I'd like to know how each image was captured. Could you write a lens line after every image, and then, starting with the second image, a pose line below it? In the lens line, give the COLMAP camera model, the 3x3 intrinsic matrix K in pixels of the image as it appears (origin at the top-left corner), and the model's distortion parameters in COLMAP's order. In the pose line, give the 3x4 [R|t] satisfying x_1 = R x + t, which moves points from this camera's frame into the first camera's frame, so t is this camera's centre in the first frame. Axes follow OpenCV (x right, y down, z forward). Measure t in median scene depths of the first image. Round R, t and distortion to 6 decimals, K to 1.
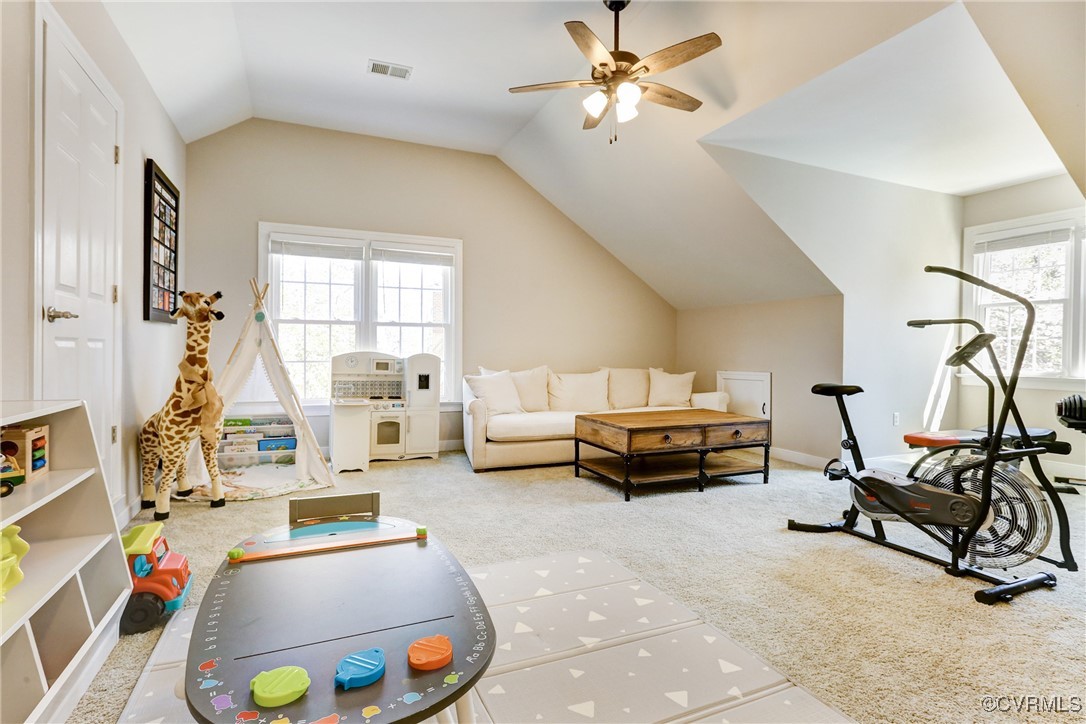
lens RADIAL K [[536.3, 0, 546.1], [0, 536.3, 356.1], [0, 0, 1]] dist [-0.000558, 0.000630]
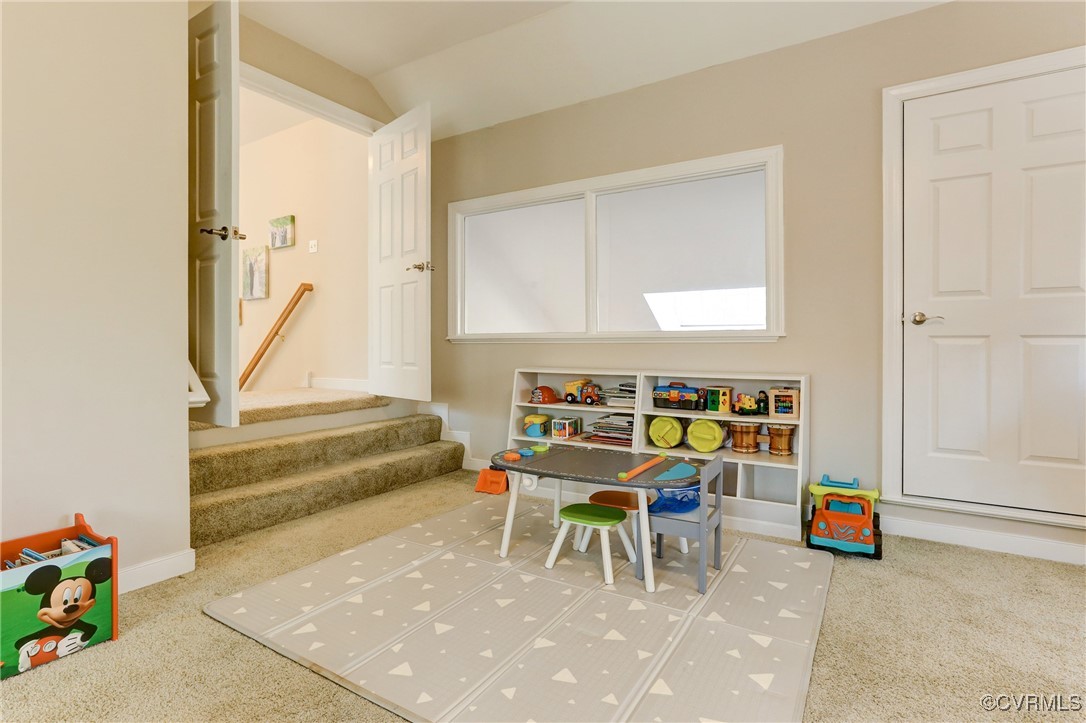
lens RADIAL K [[536.3, 0, 546.1], [0, 536.3, 355.6], [0, 0, 1]] dist [-0.000558, 0.000630]
pose [[-0.828880, -0.000731, -0.559426, 0.405987], [-0.005303, 0.999964, 0.006551, 0.000539], [0.559401, 0.008396, -0.828854, 1.183689]]
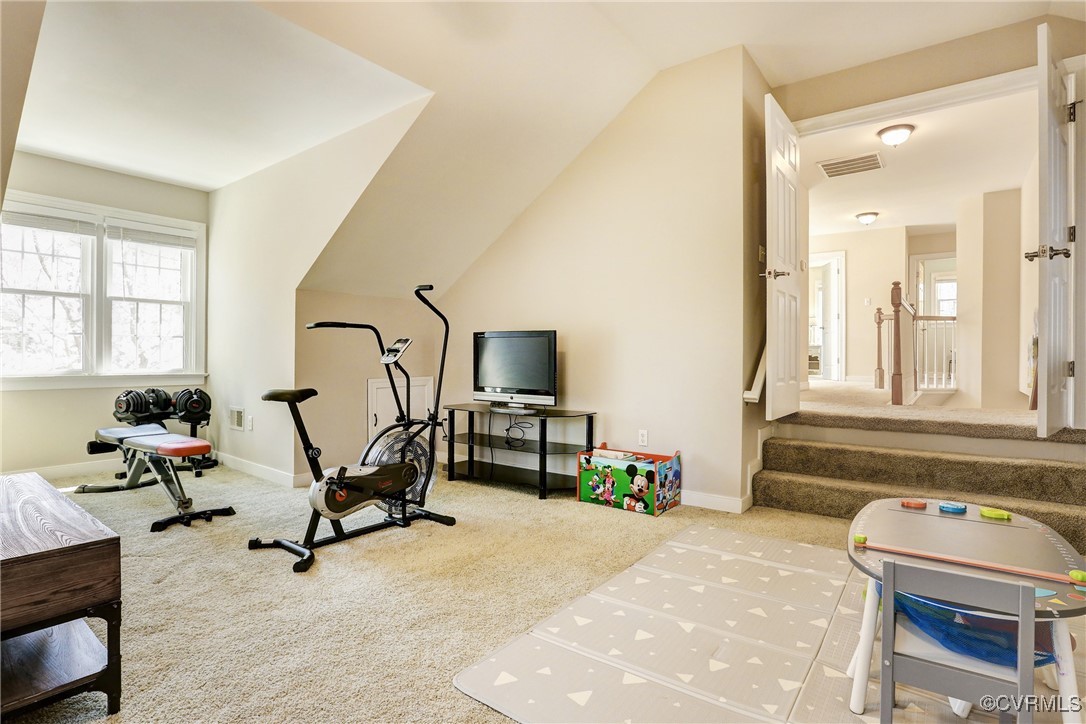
lens RADIAL K [[536.3, 0, 546.1], [0, 536.3, 356.1], [0, 0, 1]] dist [-0.000558, 0.000630]
pose [[-0.492316, -0.006377, 0.870393, -0.467514], [-0.013953, 0.999902, -0.000567, -0.006632], [-0.870305, -0.012424, -0.492357, 1.170516]]
